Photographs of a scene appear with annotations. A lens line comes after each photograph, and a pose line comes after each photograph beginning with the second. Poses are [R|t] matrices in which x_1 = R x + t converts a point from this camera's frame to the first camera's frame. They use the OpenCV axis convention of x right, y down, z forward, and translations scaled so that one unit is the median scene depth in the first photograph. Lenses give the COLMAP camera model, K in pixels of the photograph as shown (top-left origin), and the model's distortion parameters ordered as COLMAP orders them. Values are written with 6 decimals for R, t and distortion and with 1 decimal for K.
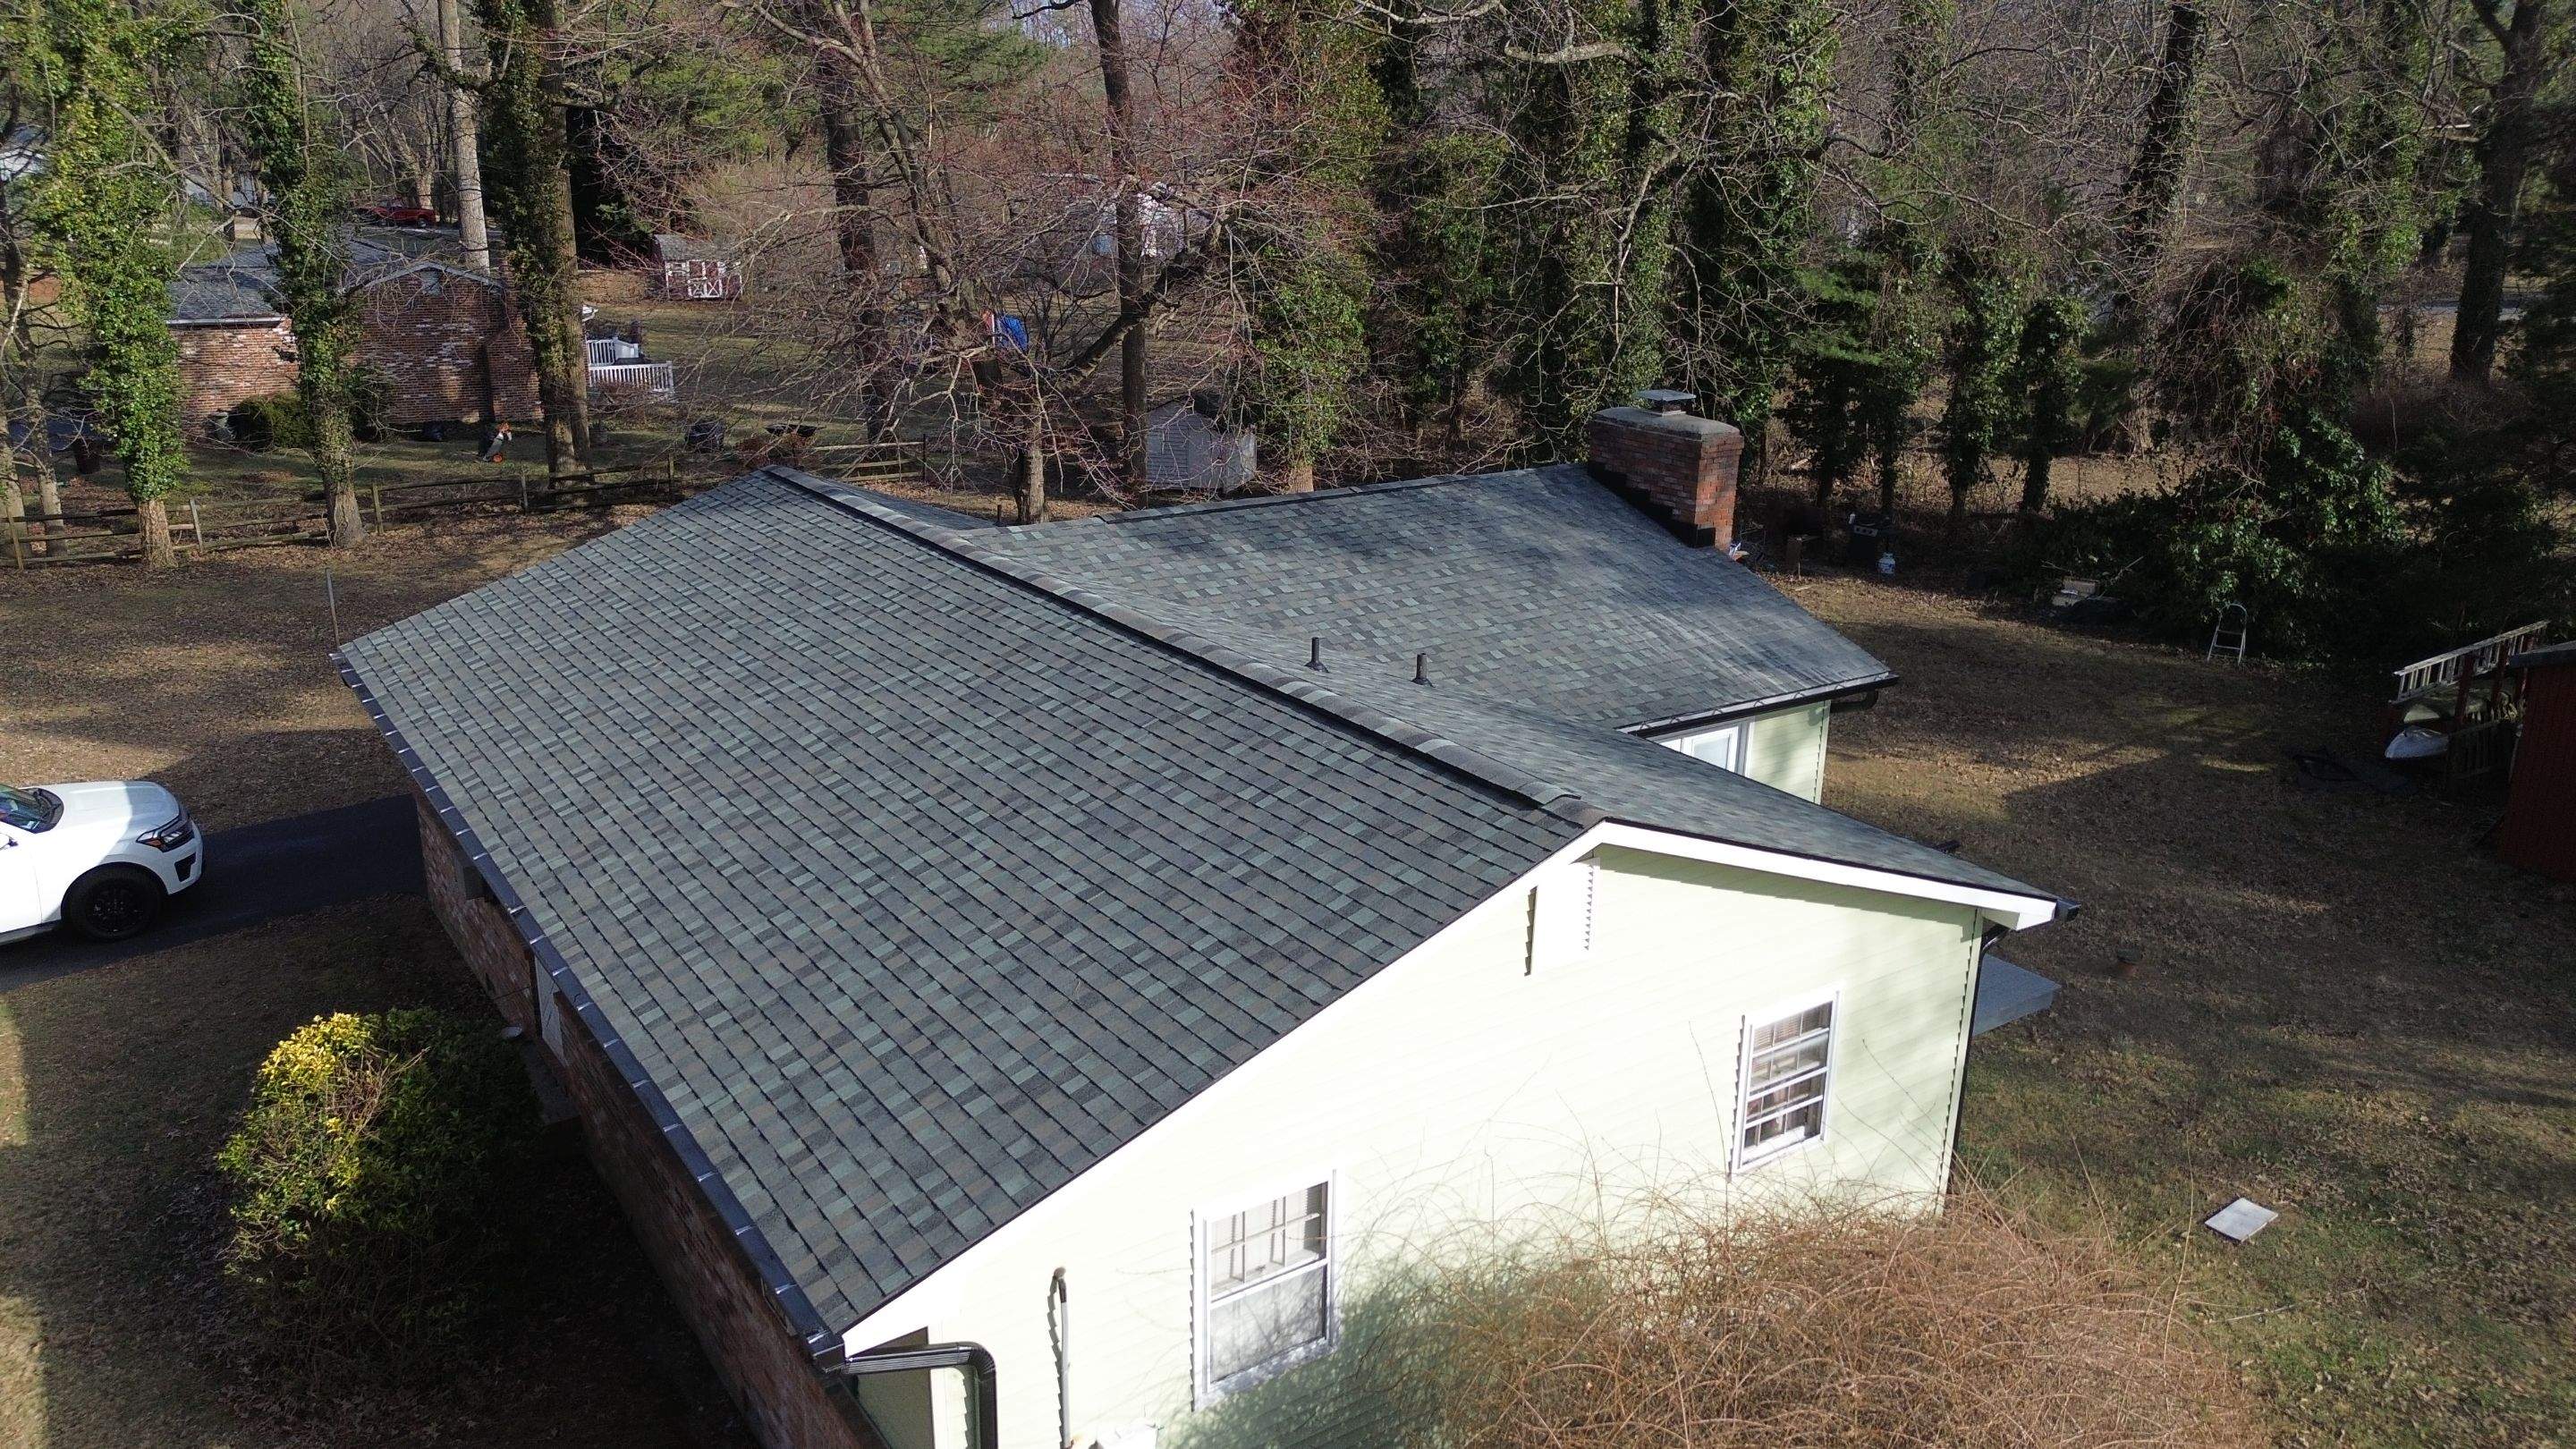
lens RADIAL K [[1796.4, 0, 1288.0], [0, 1796.4, 724.5], [0, 0, 1]] dist [0.098219, -0.085200]
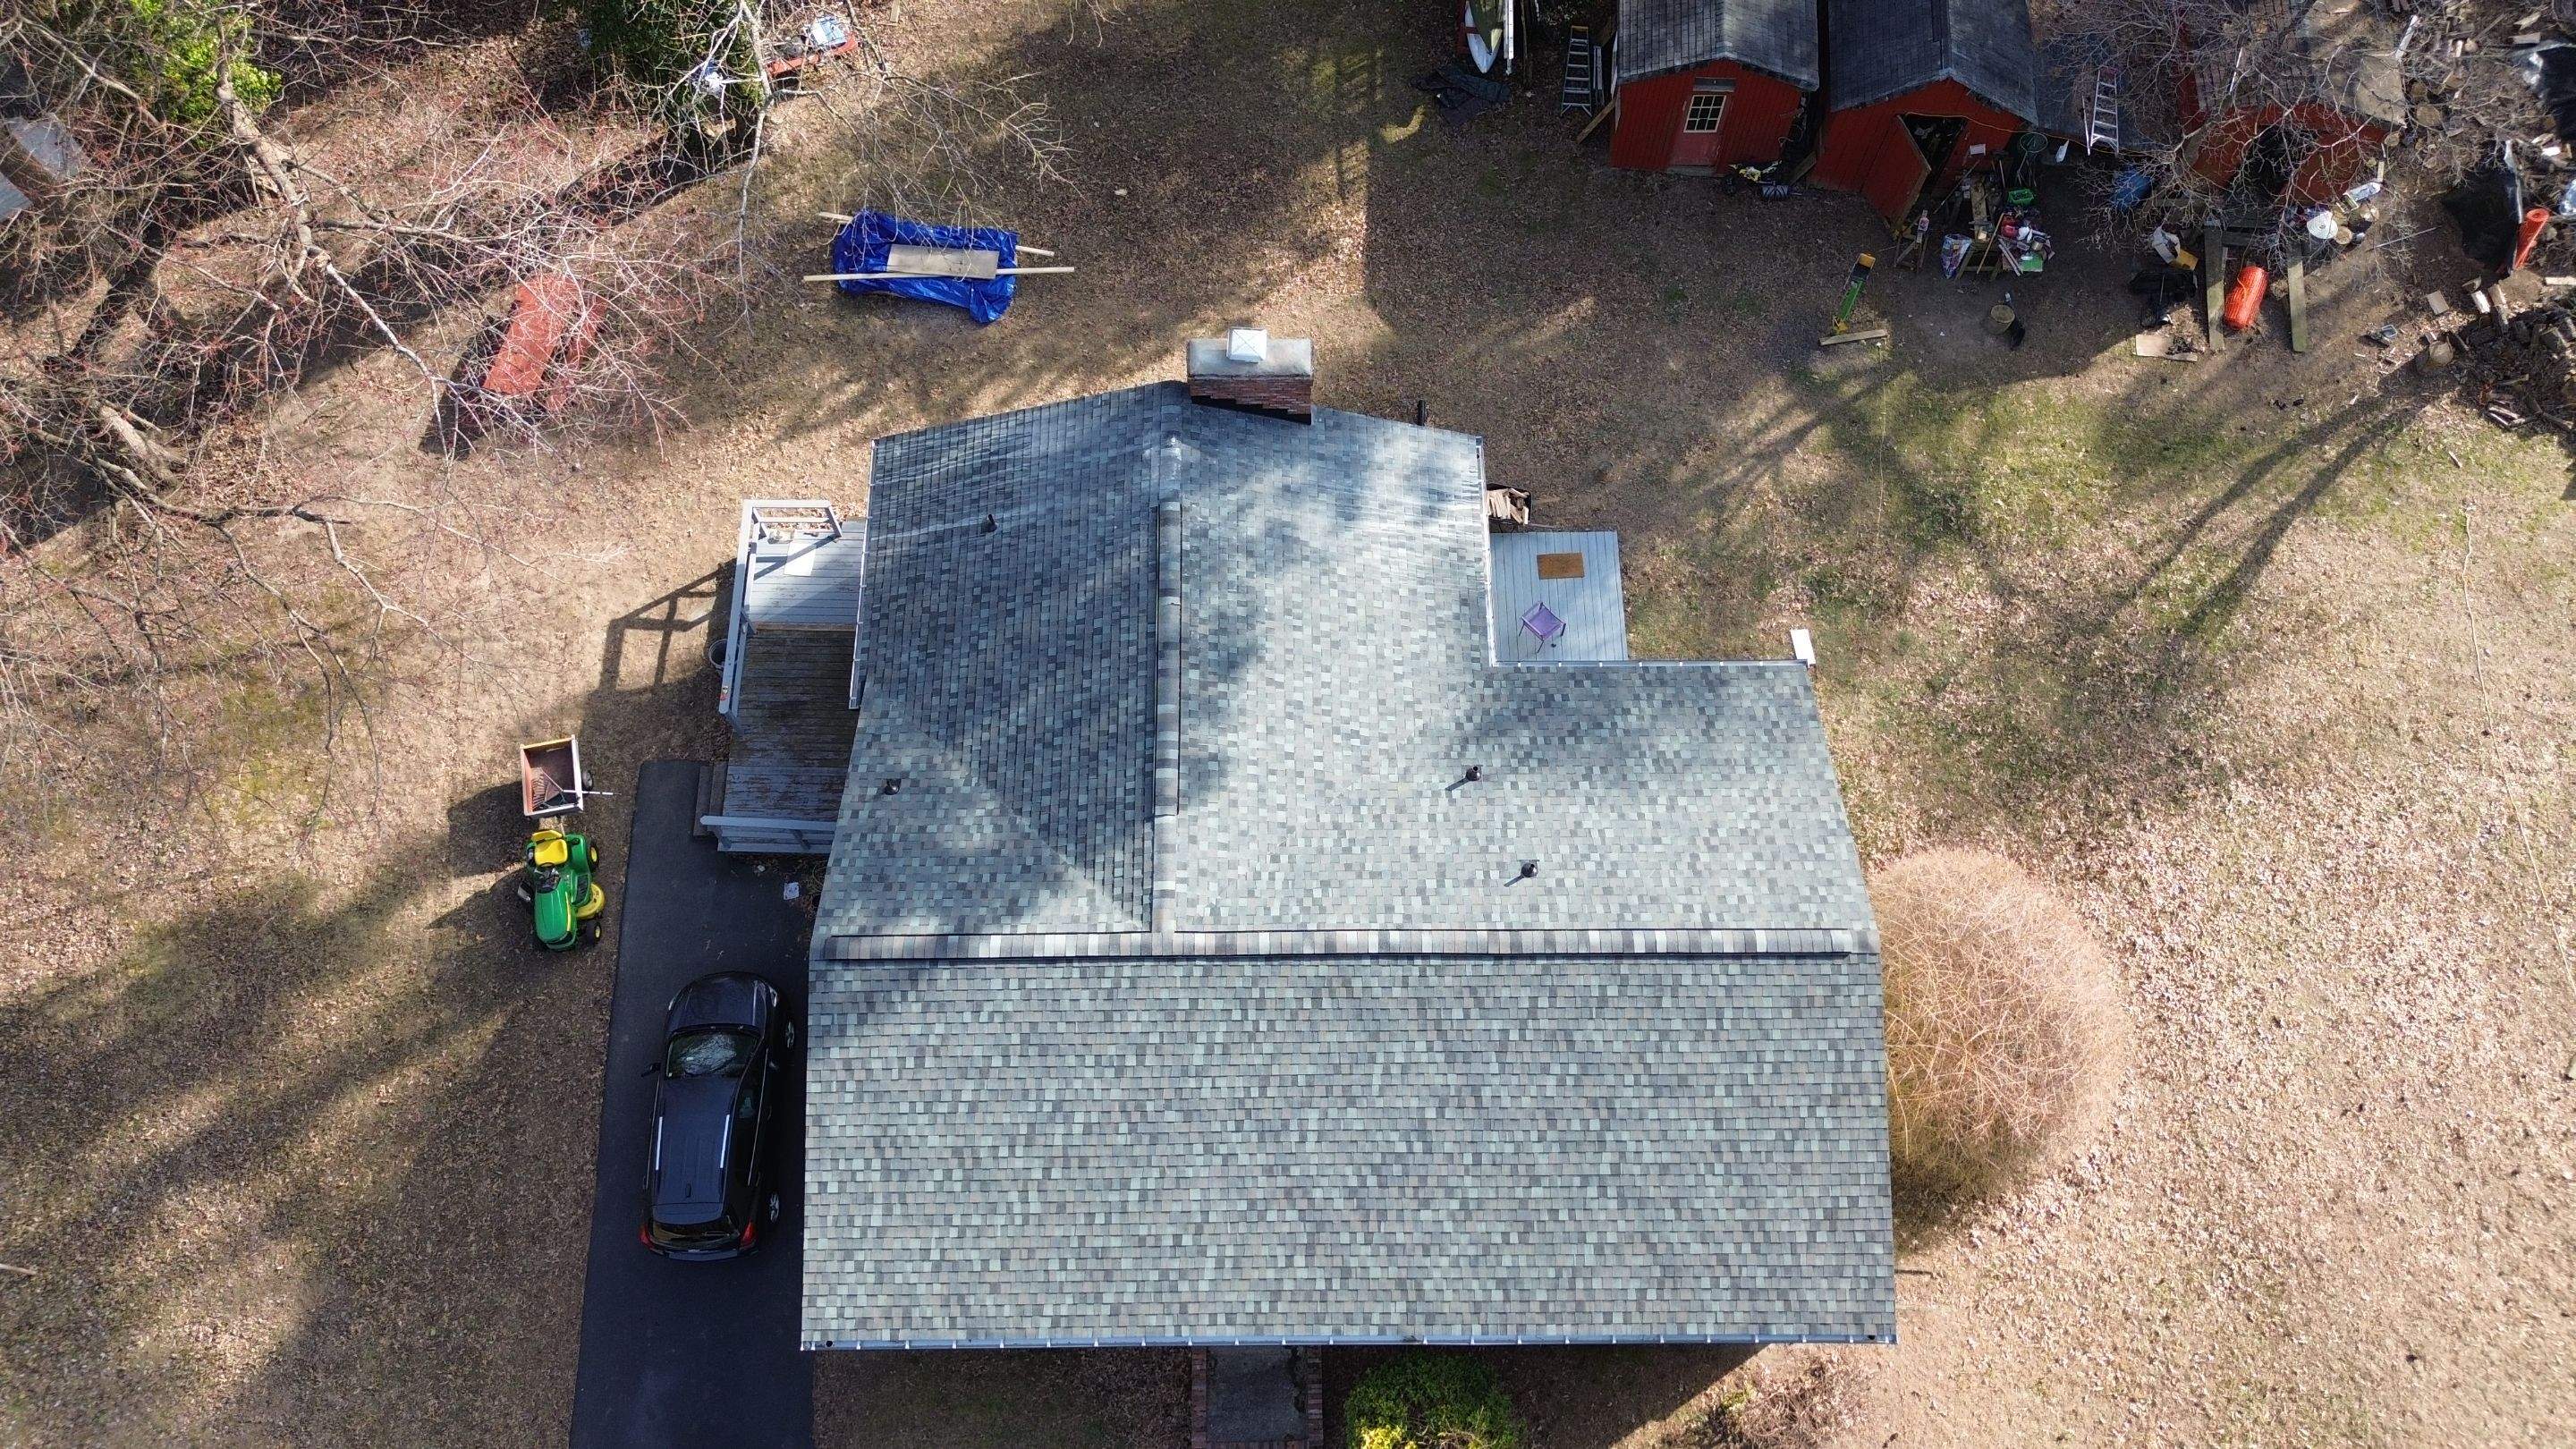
lens RADIAL K [[1821.8, 0, 1293.7], [0, 1821.8, 712.8], [0, 0, 1]] dist [0.101439, -0.114153]
pose [[0.559809, -0.765499, 0.317216, -0.400907], [0.257670, 0.524662, 0.811379, -1.158802], [-0.787540, -0.372480, 0.490957, 0.294887]]
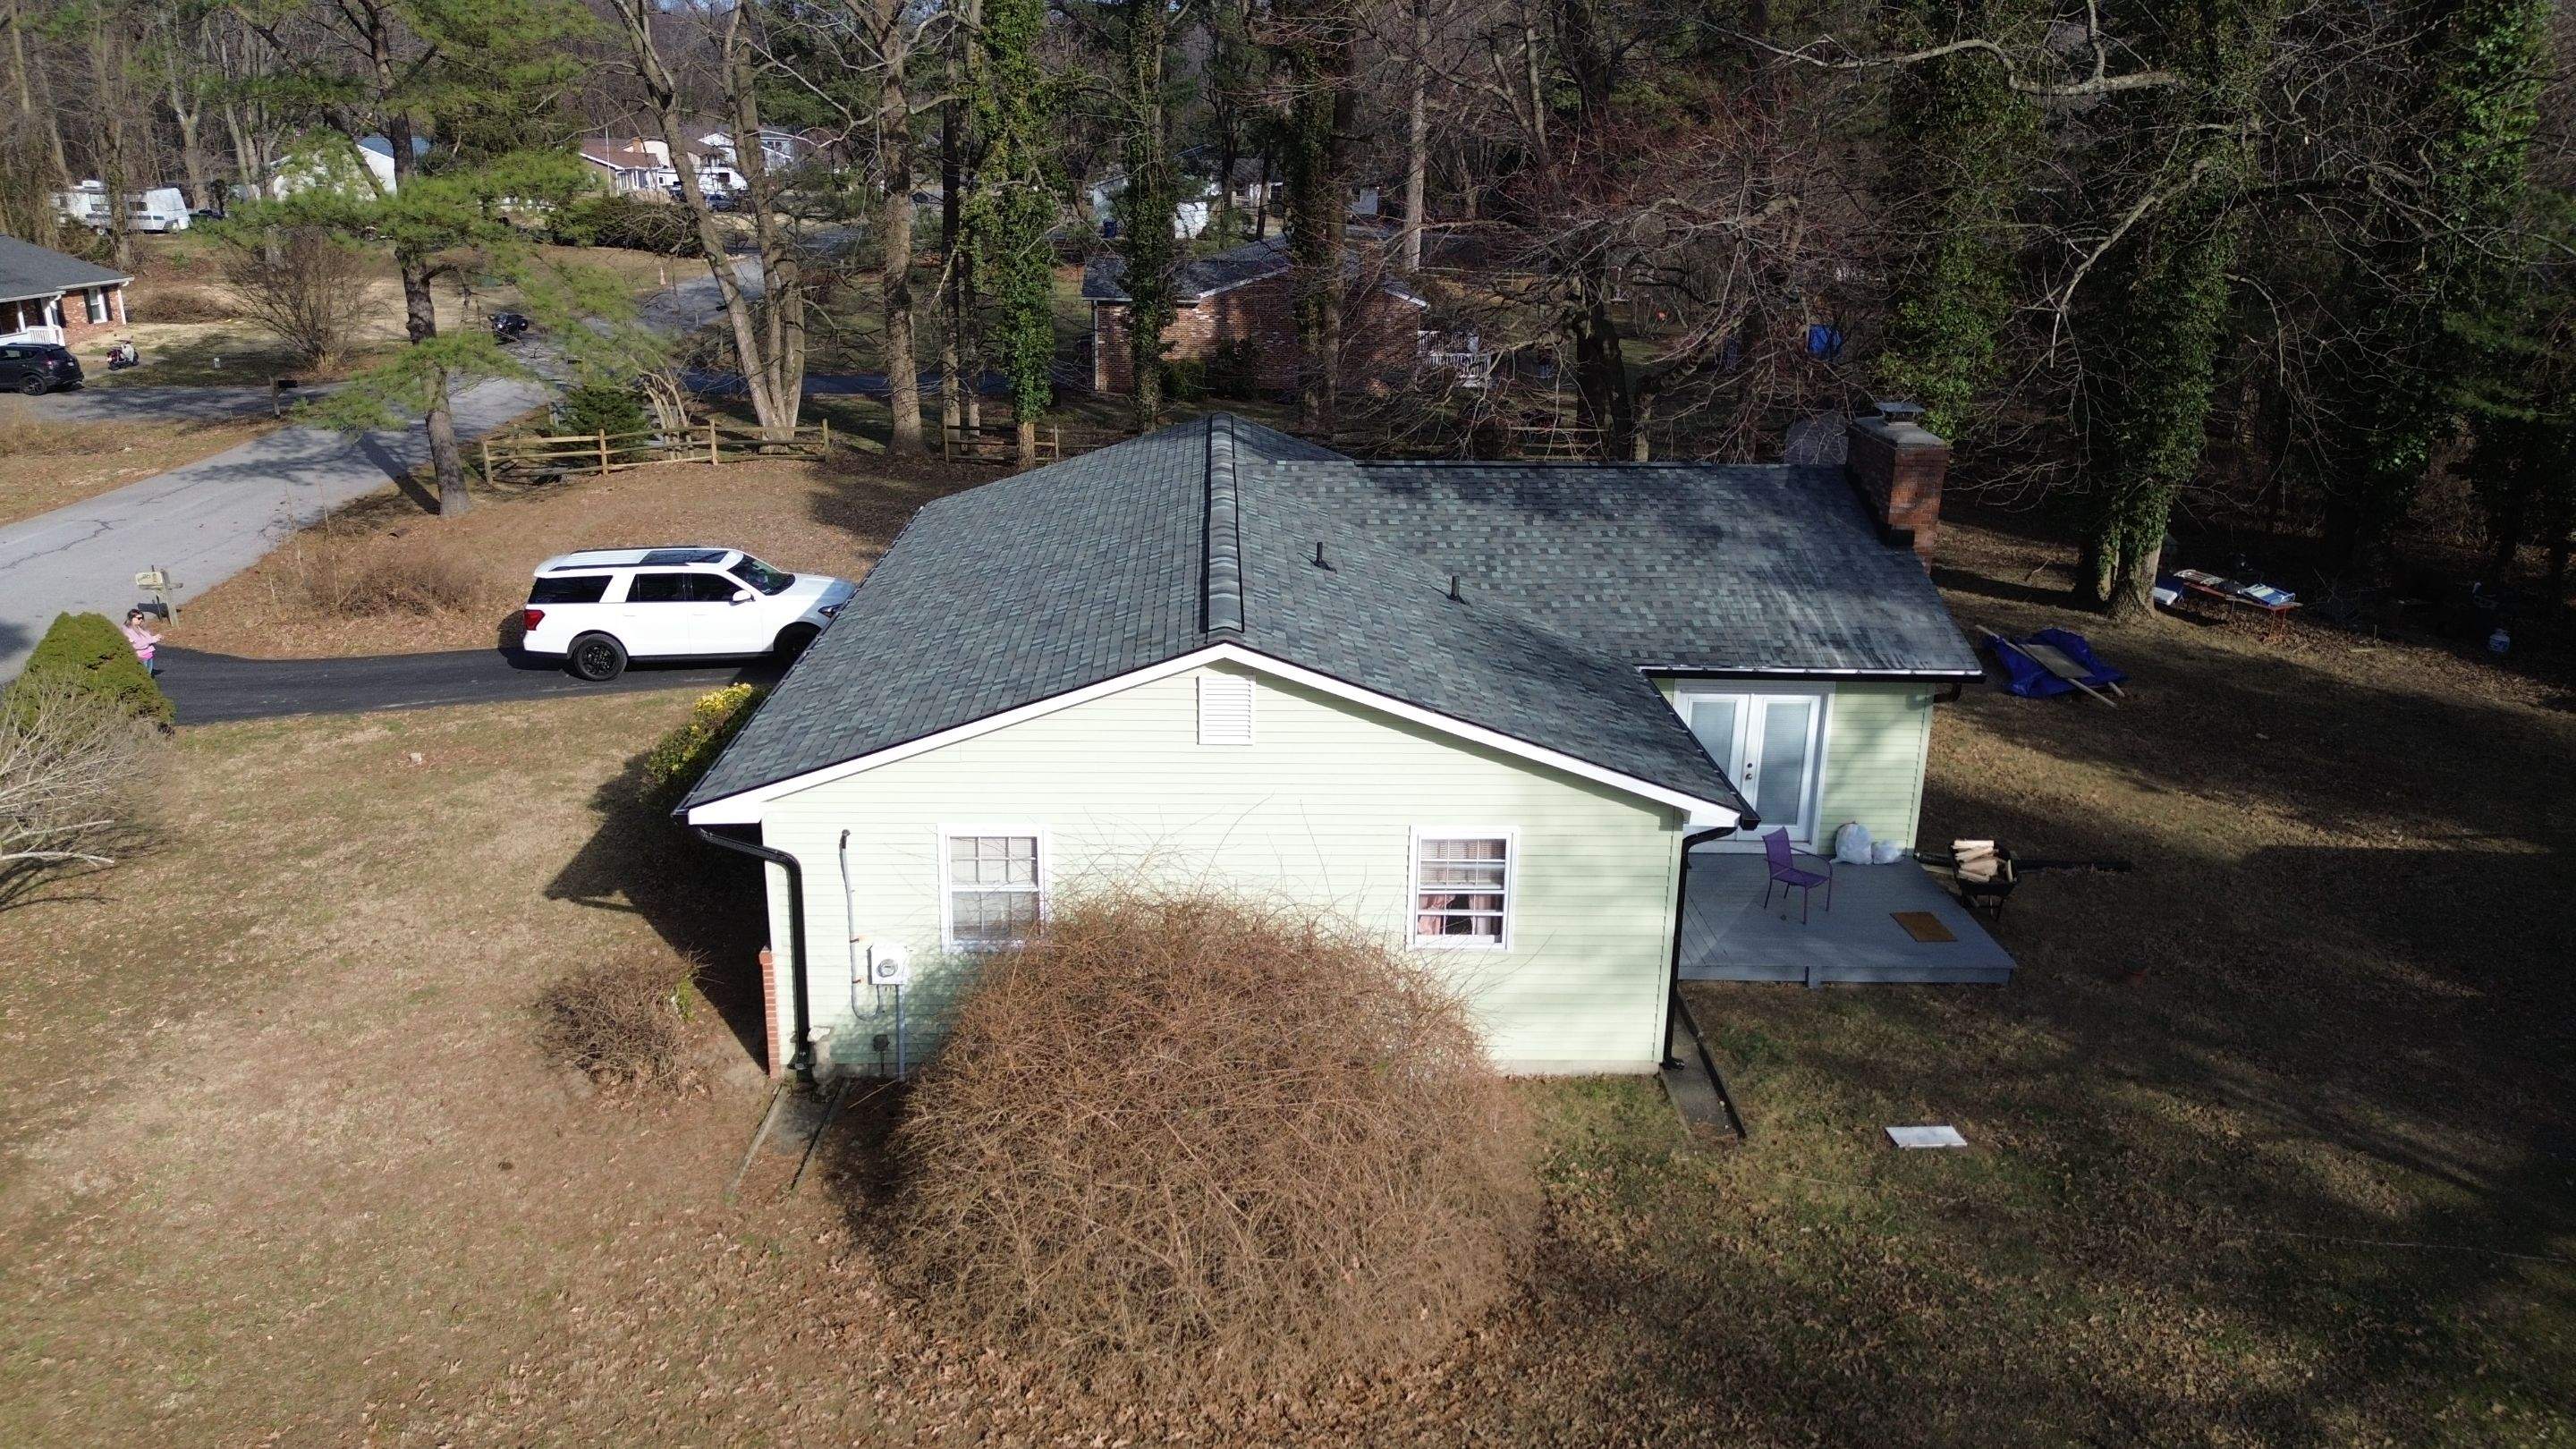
lens RADIAL K [[1792.3, 0, 1315.4], [0, 1792.3, 673.9], [0, 0, 1]] dist [0.243964, -0.333908]
pose [[0.853380, 0.152148, -0.498592, 0.535568], [-0.168718, 0.985591, 0.011983, 0.027040], [0.493232, 0.073896, 0.866754, -0.148604]]
